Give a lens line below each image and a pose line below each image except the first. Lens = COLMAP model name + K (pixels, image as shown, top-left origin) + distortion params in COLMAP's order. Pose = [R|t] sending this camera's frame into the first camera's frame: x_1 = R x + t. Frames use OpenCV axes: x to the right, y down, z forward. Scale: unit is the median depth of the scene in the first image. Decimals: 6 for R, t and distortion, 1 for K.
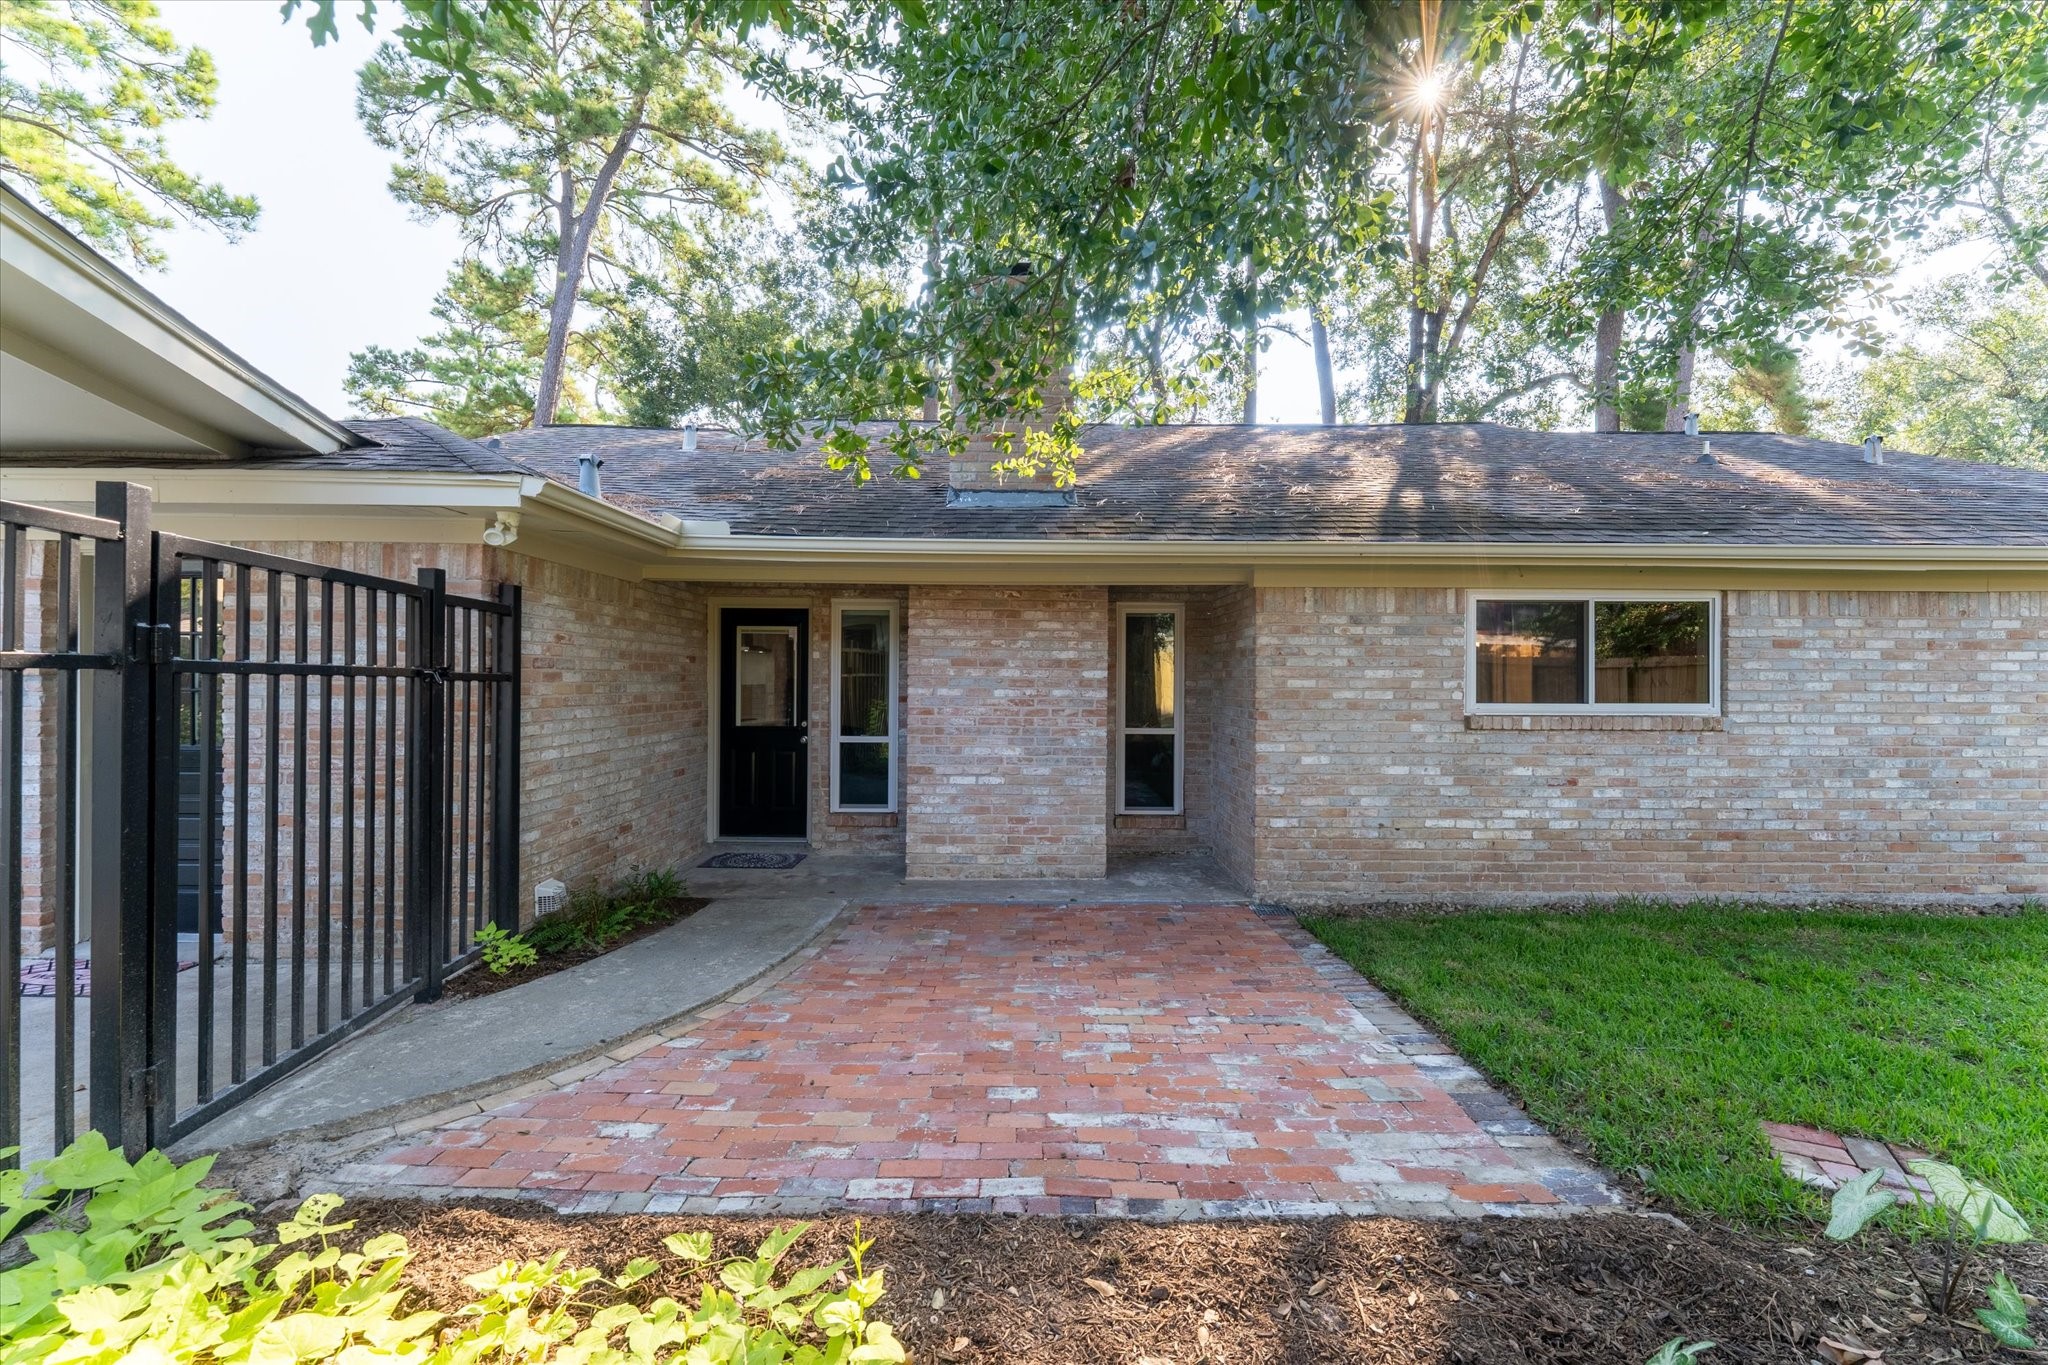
lens RADIAL K [[820.7, 0, 1020.1], [0, 820.7, 678.2], [0, 0, 1]] dist [0.001158, -0.001651]
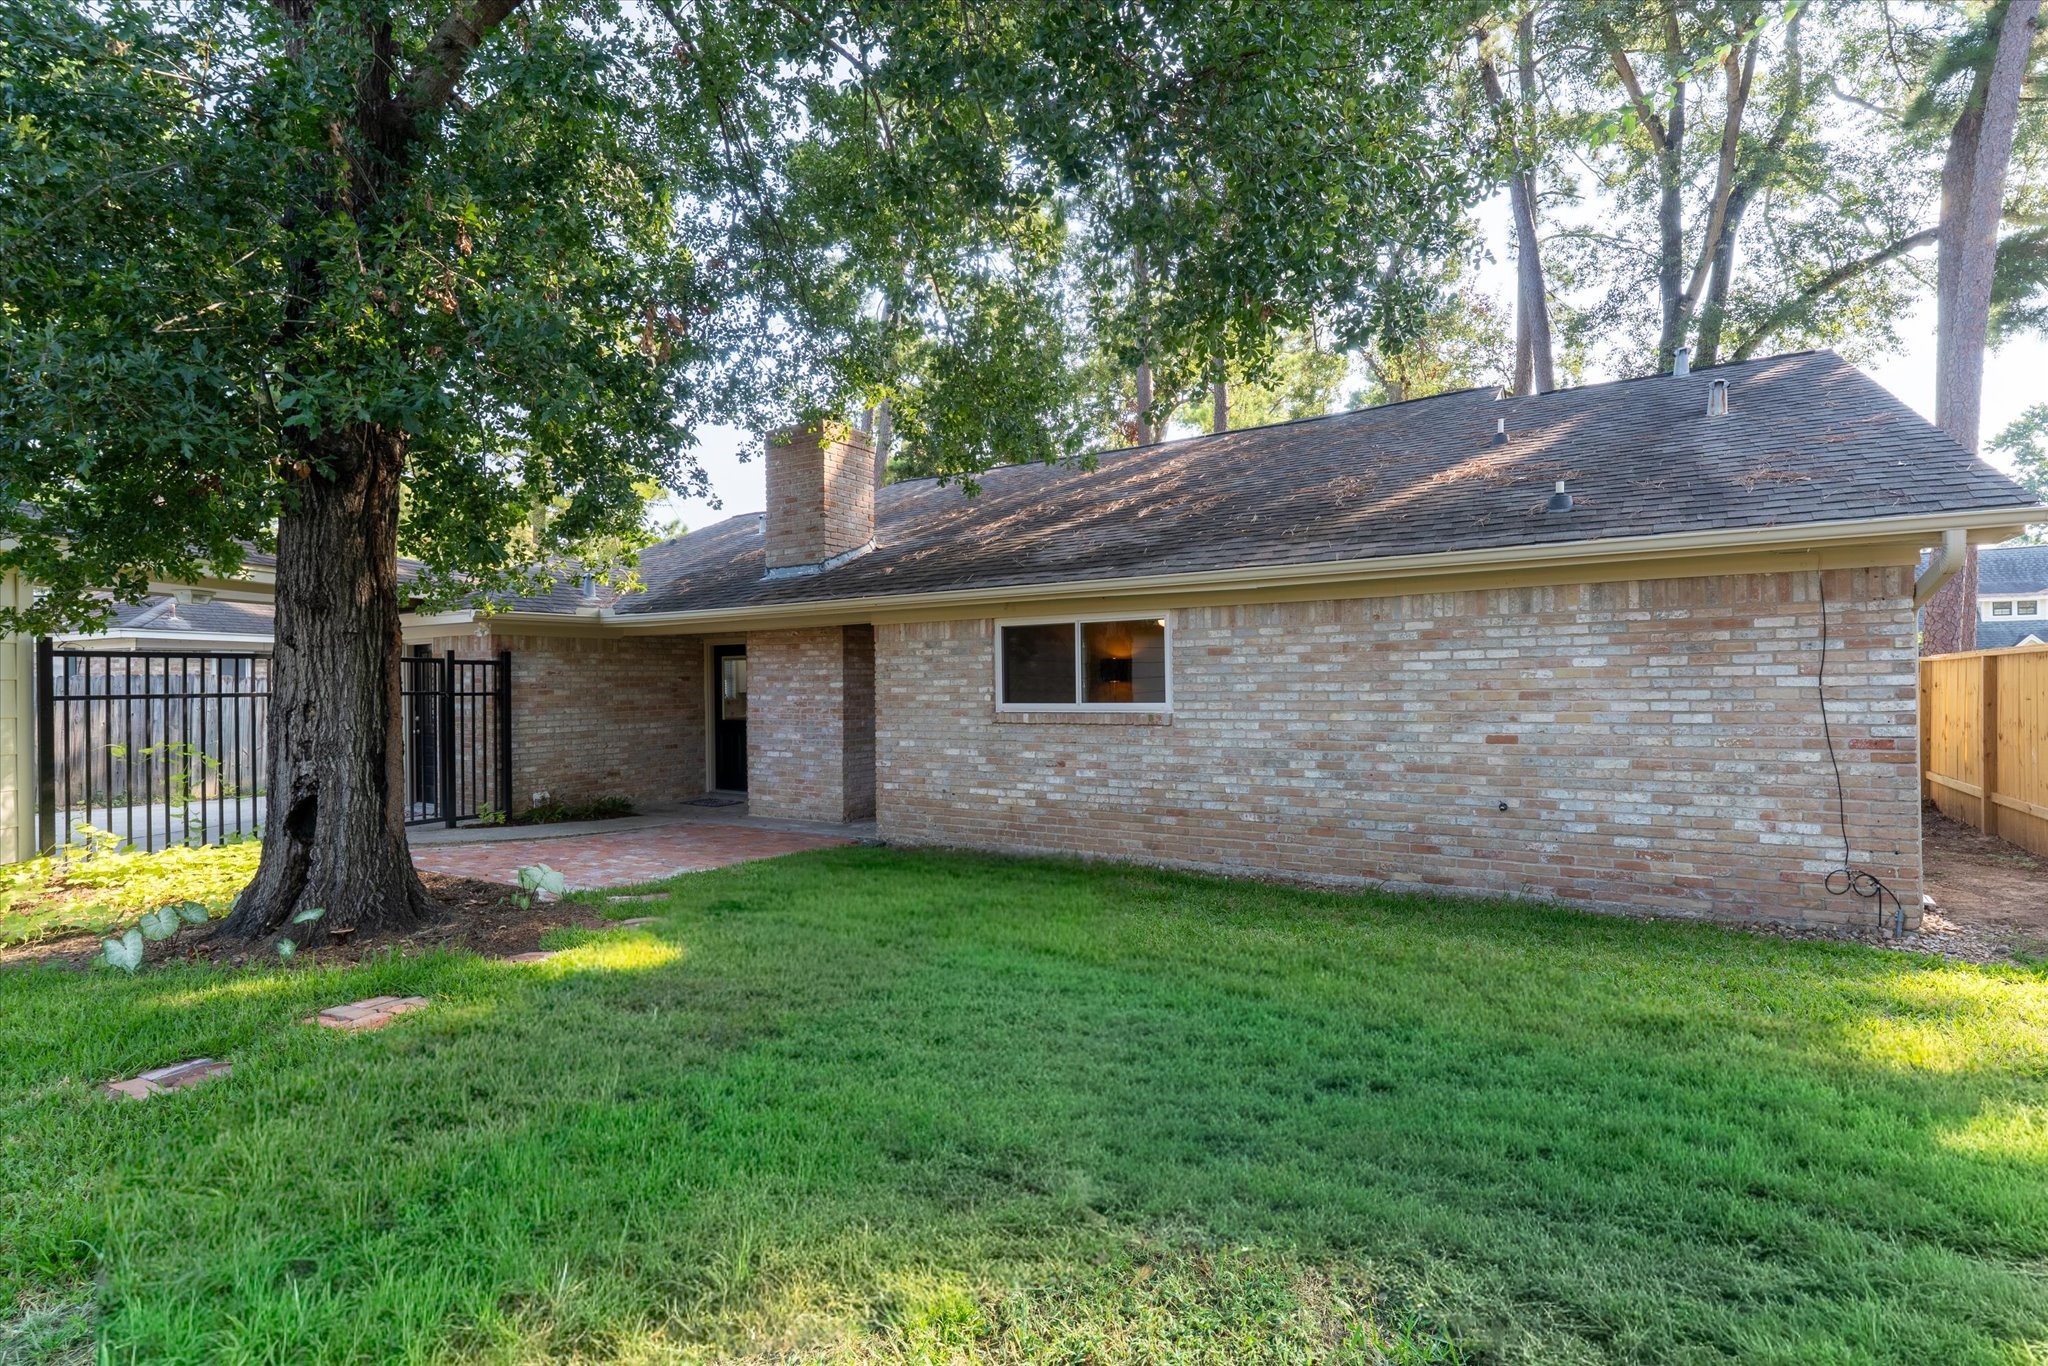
lens RADIAL K [[935.1, 0, 1035.7], [0, 935.1, 677.9], [0, 0, 1]] dist [0.003307, -0.000642]
pose [[0.849237, -0.018906, -0.527674, 1.419044], [0.019248, 0.999803, -0.004844, -0.002759], [0.527662, -0.006043, 0.849433, -0.273818]]
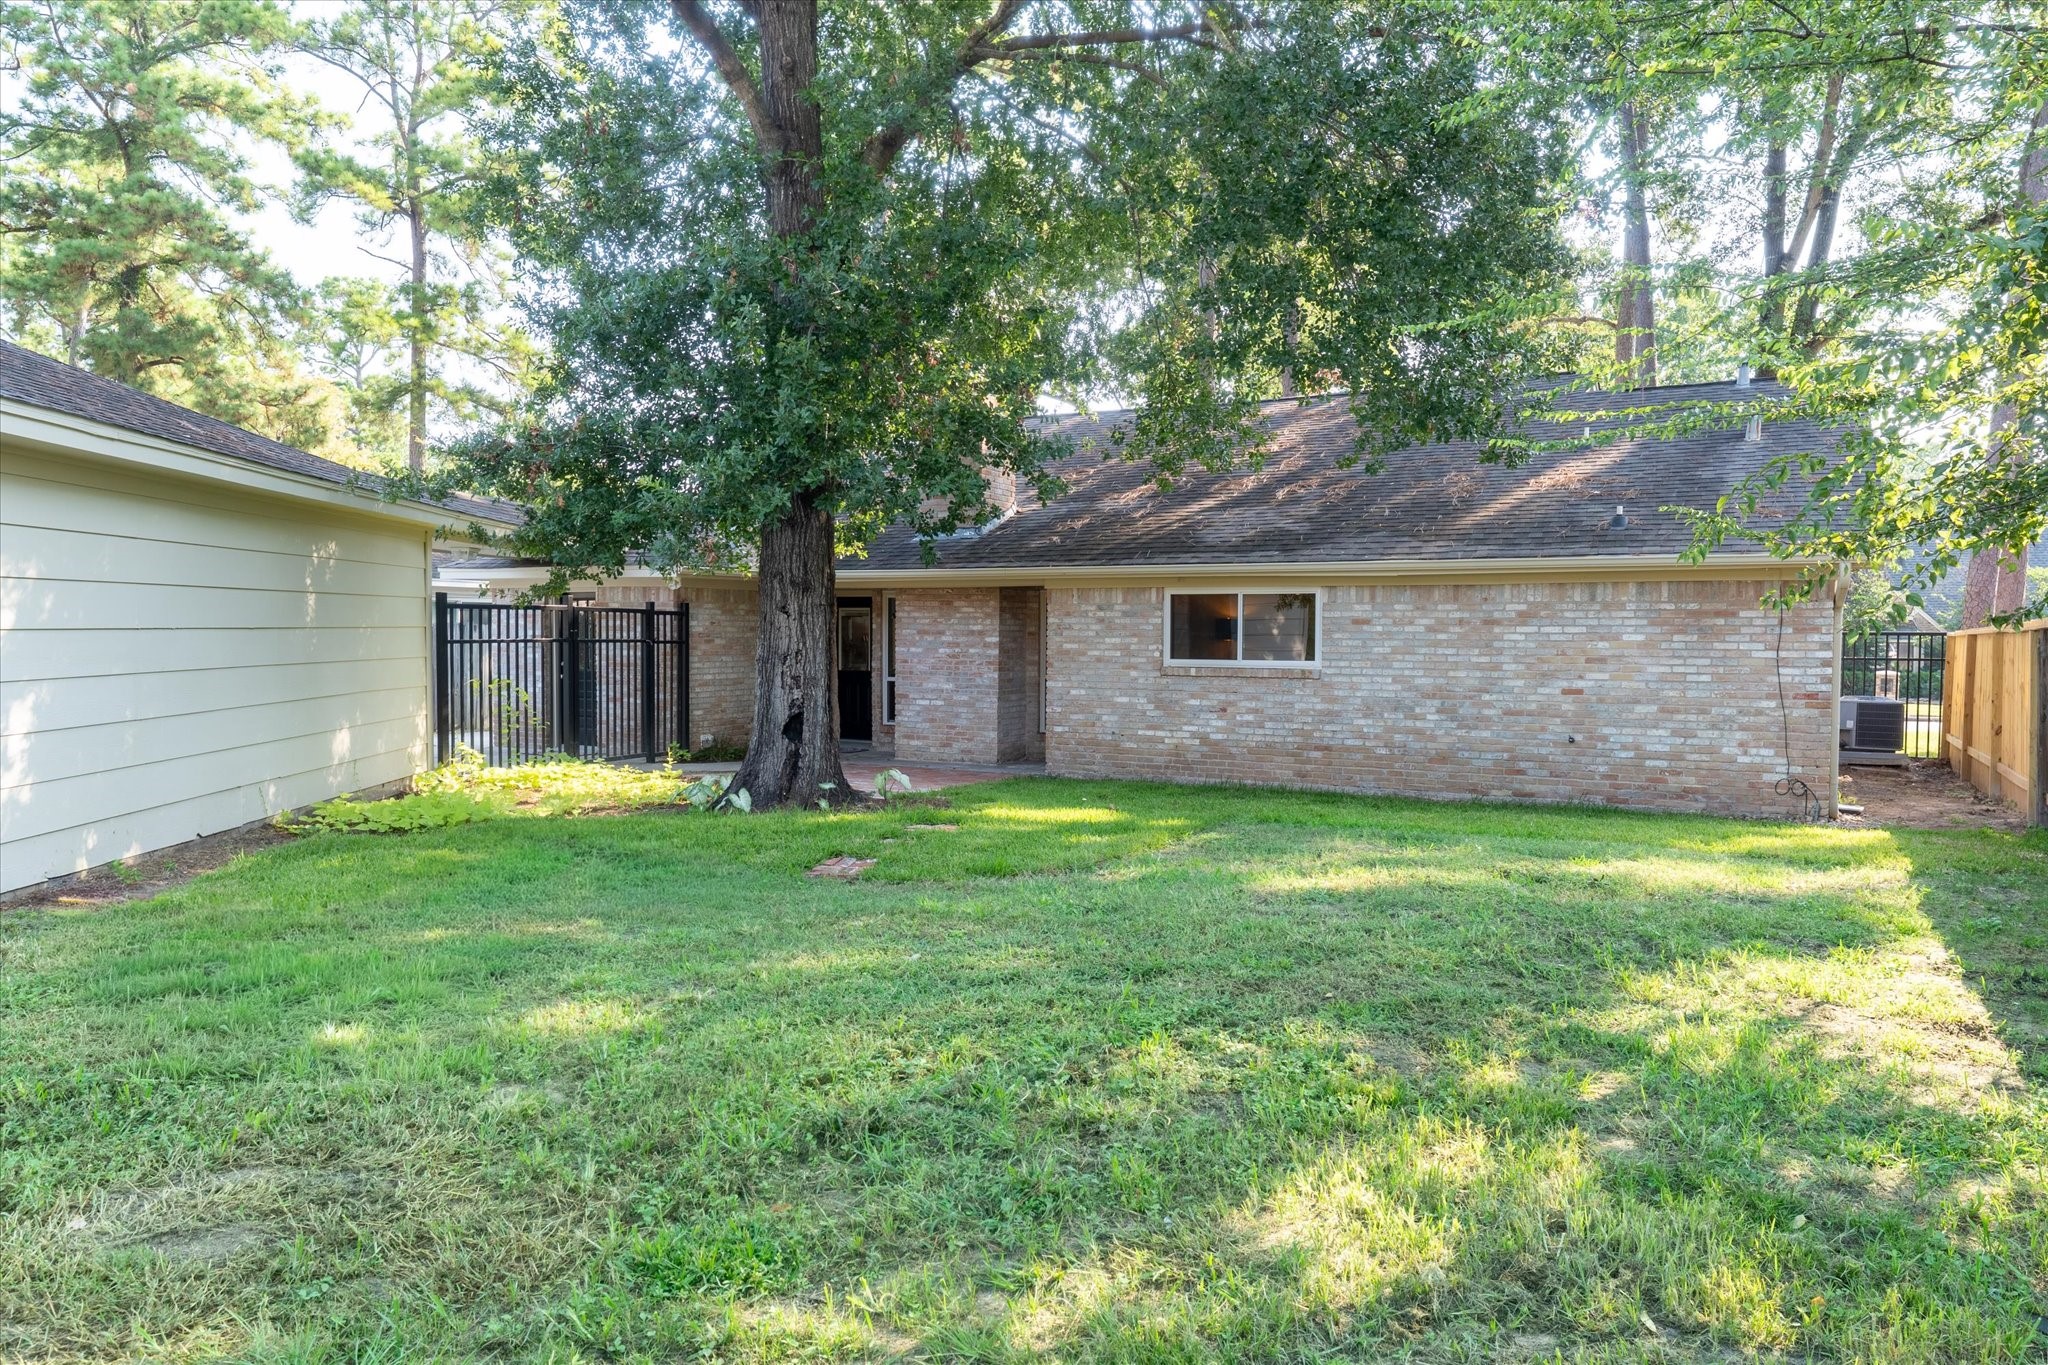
lens RADIAL K [[1359.5, 0, 1022.2], [0, 1359.5, 678.3], [0, 0, 1]] dist [0.000117, 0.001791]
pose [[0.876243, 0.017083, -0.481566, 1.591105], [0.000498, 0.999339, 0.036355, -0.028989], [0.481869, -0.032096, 0.875655, -1.473778]]
